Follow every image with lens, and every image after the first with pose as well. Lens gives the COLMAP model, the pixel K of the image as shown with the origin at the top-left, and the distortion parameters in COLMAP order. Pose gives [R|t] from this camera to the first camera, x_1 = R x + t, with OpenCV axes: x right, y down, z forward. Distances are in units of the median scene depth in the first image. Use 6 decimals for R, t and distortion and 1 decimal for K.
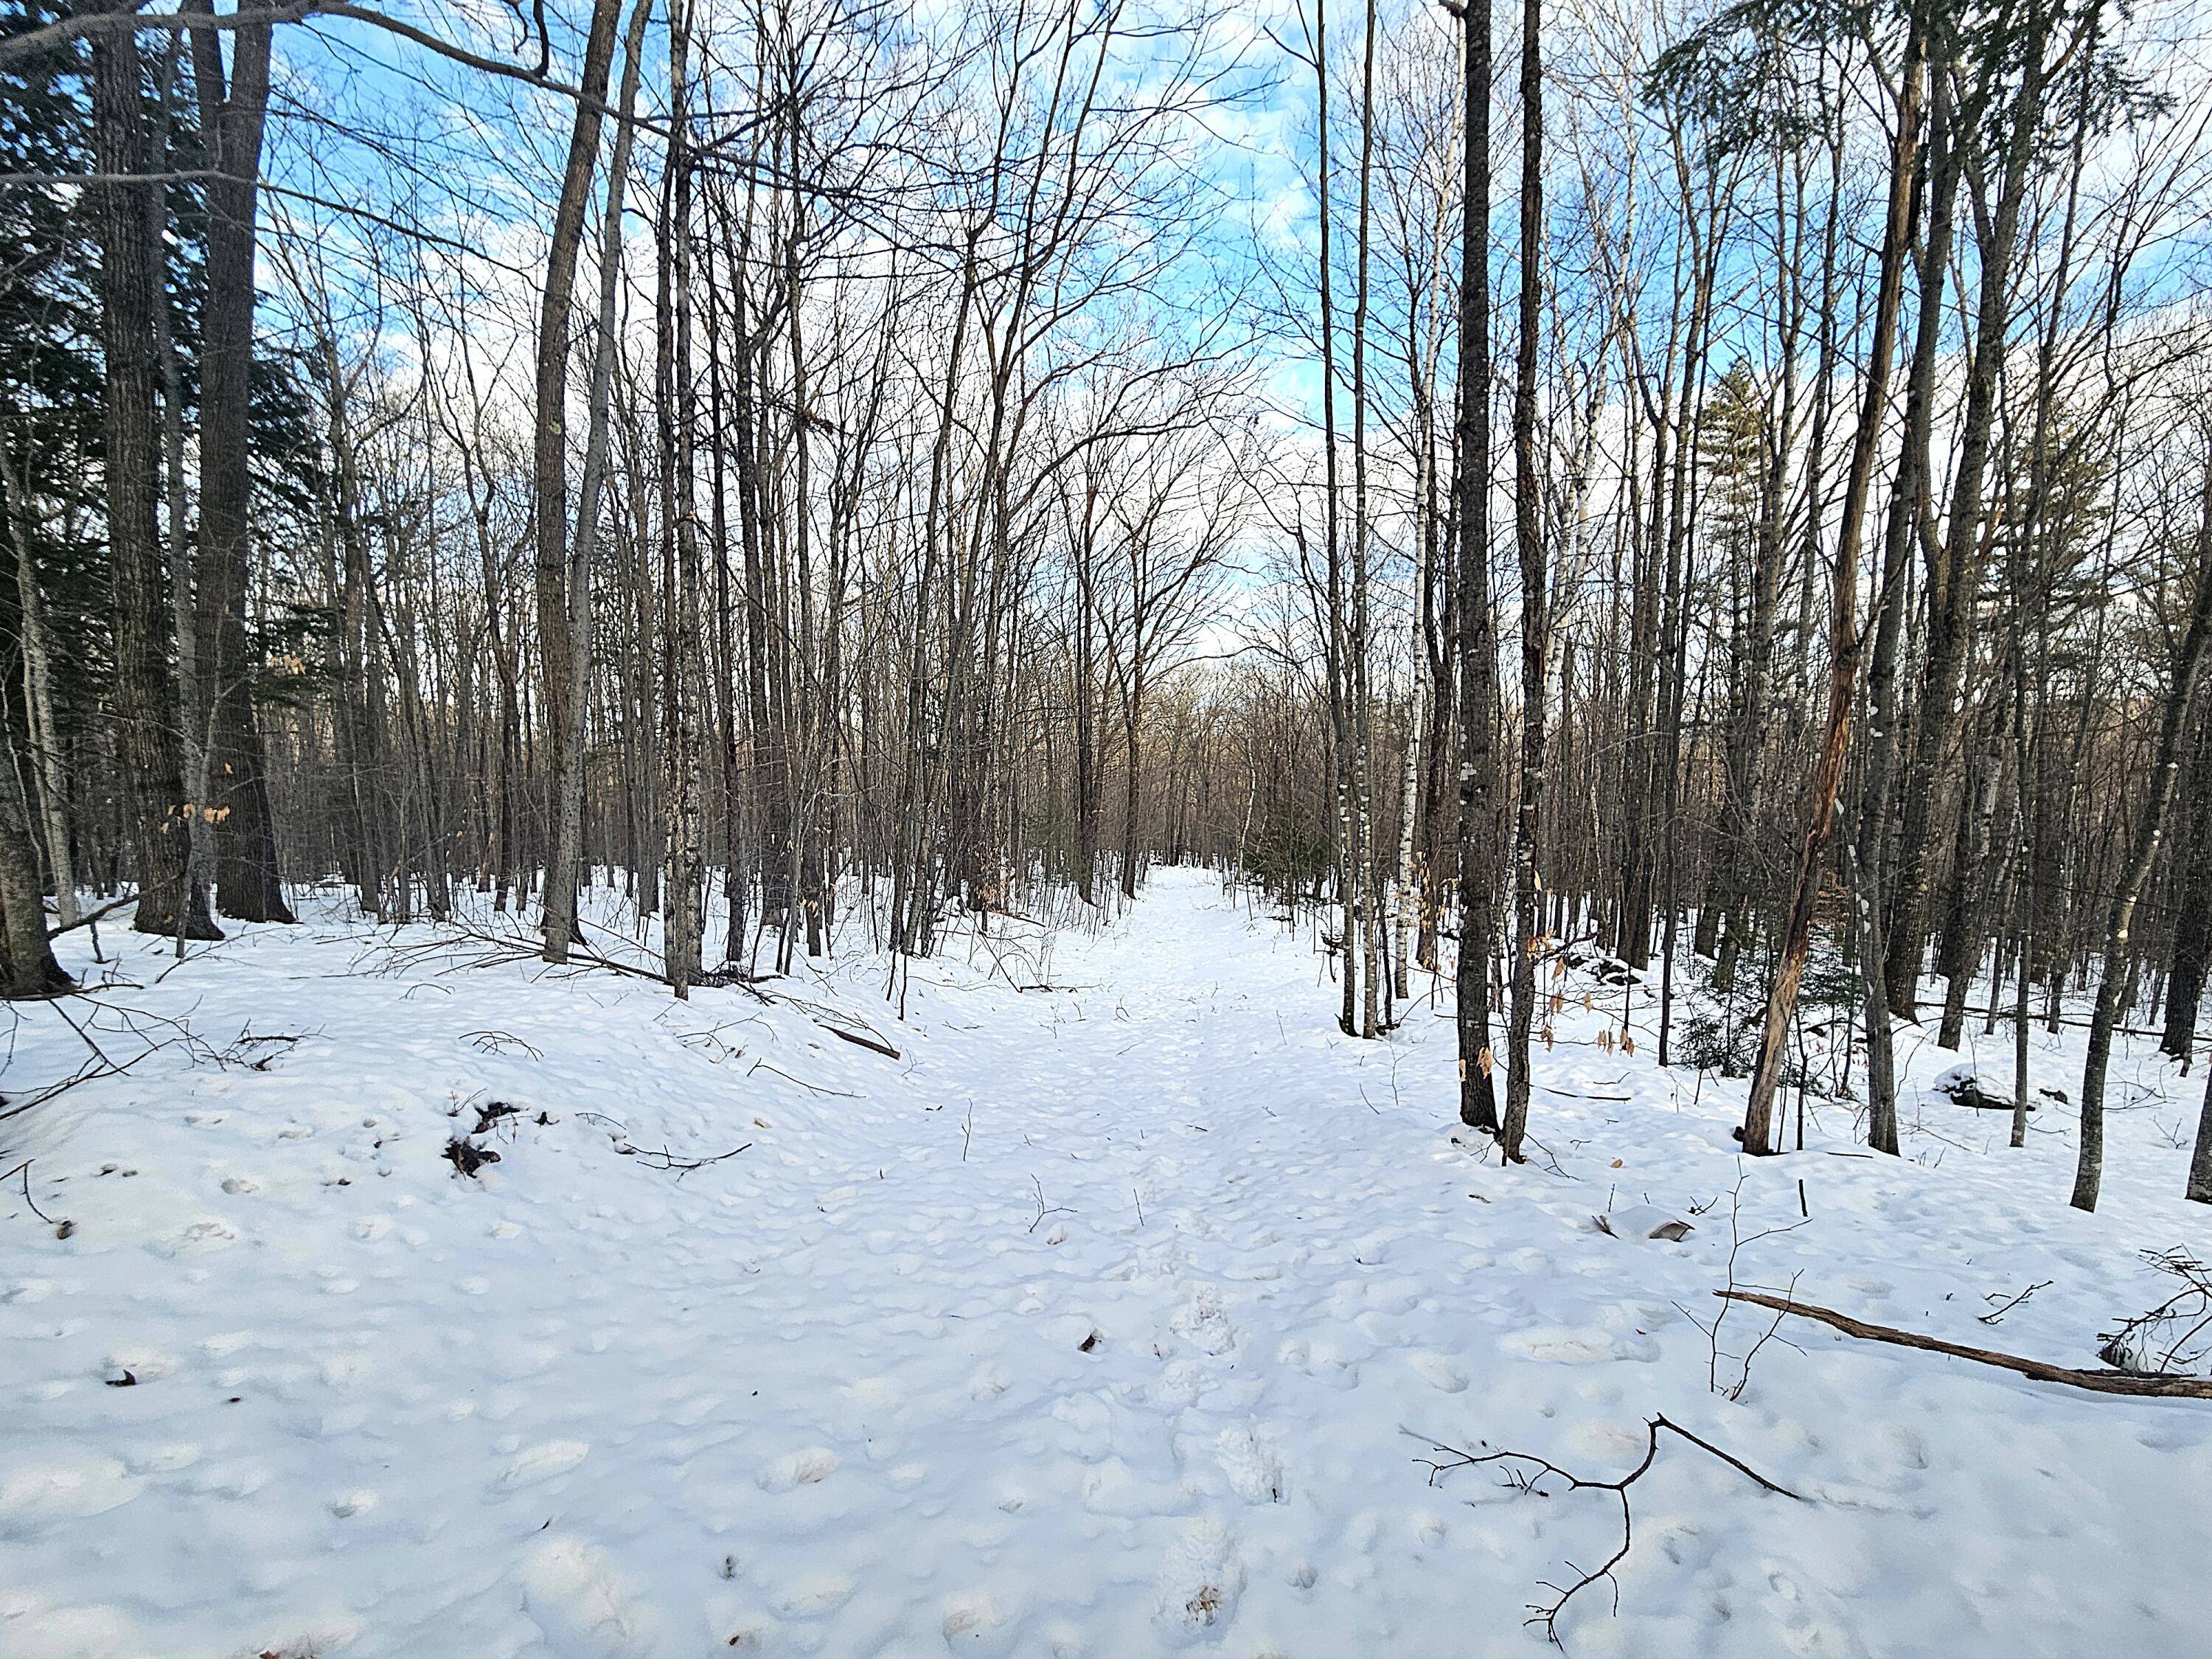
lens RADIAL K [[890.9, 0, 1106.0], [0, 890.9, 829.5], [0, 0, 1]] dist [0.001197, 0.001505]
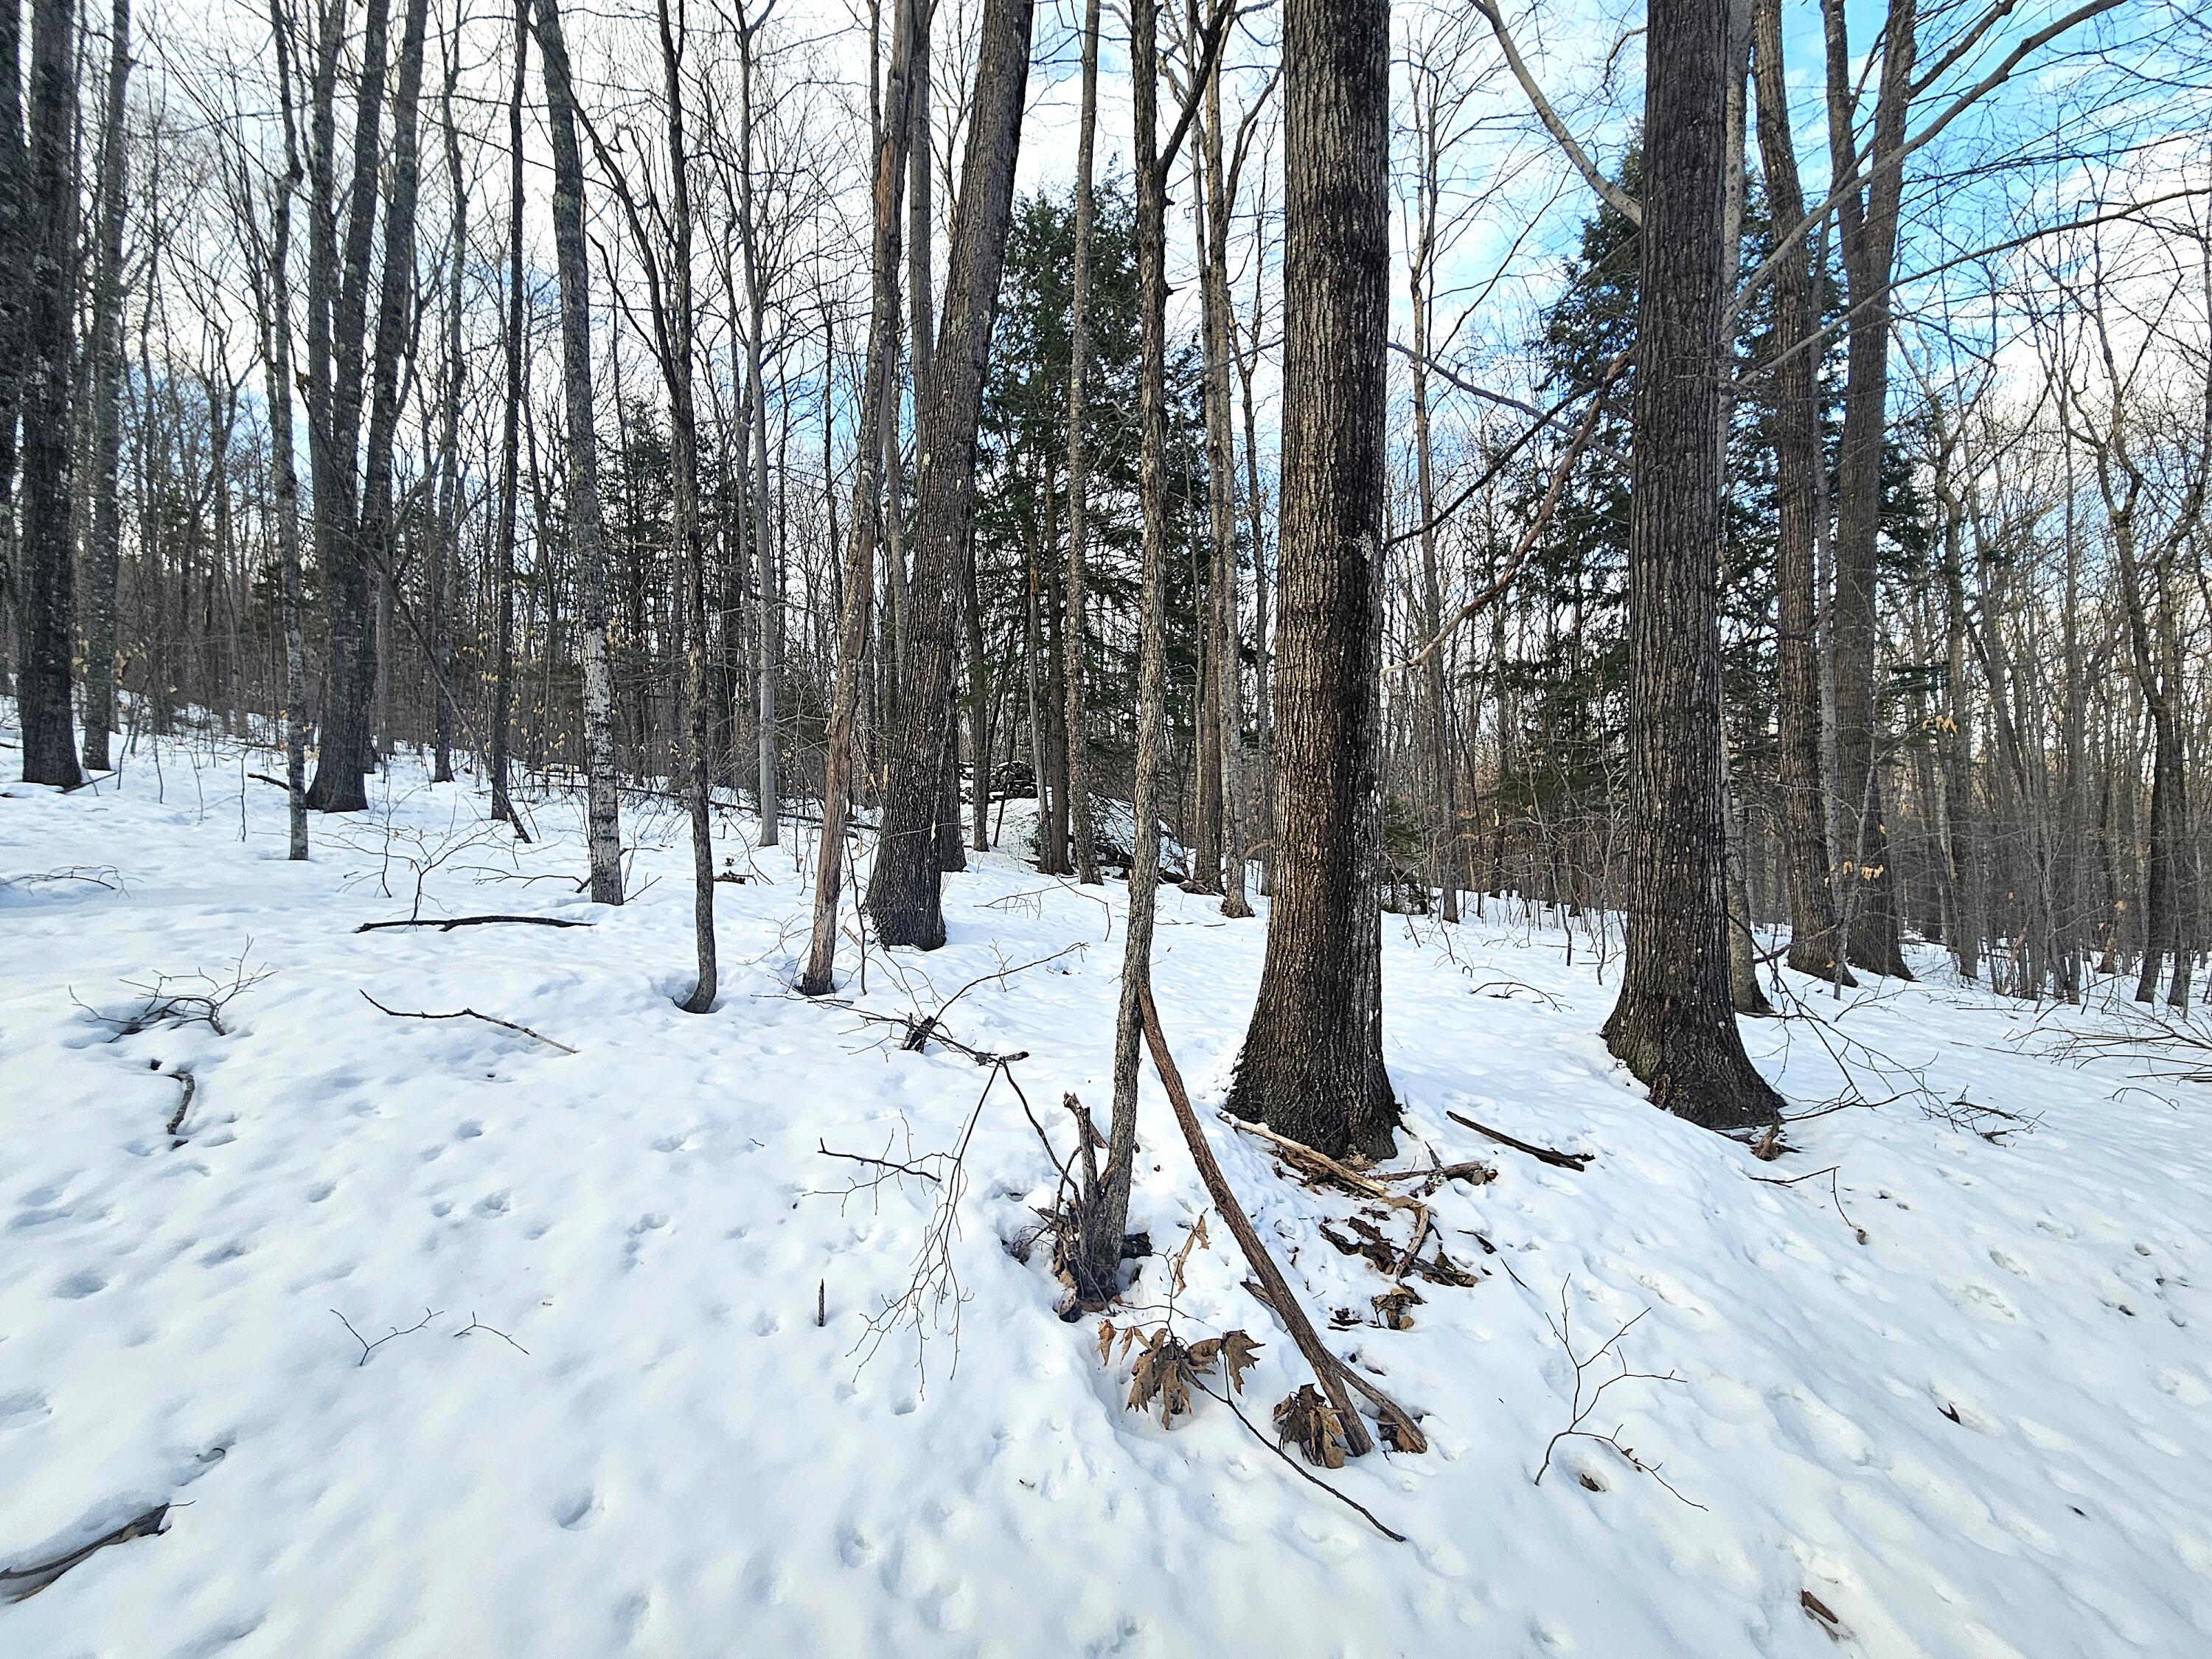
lens RADIAL K [[890.9, 0, 1106.0], [0, 890.9, 829.5], [0, 0, 1]] dist [0.001197, 0.001505]
pose [[0.175820, -0.002080, -0.984420, -0.091196], [-0.052832, 0.998537, -0.011546, -0.006474], [0.983004, 0.054039, 0.175453, -0.088683]]
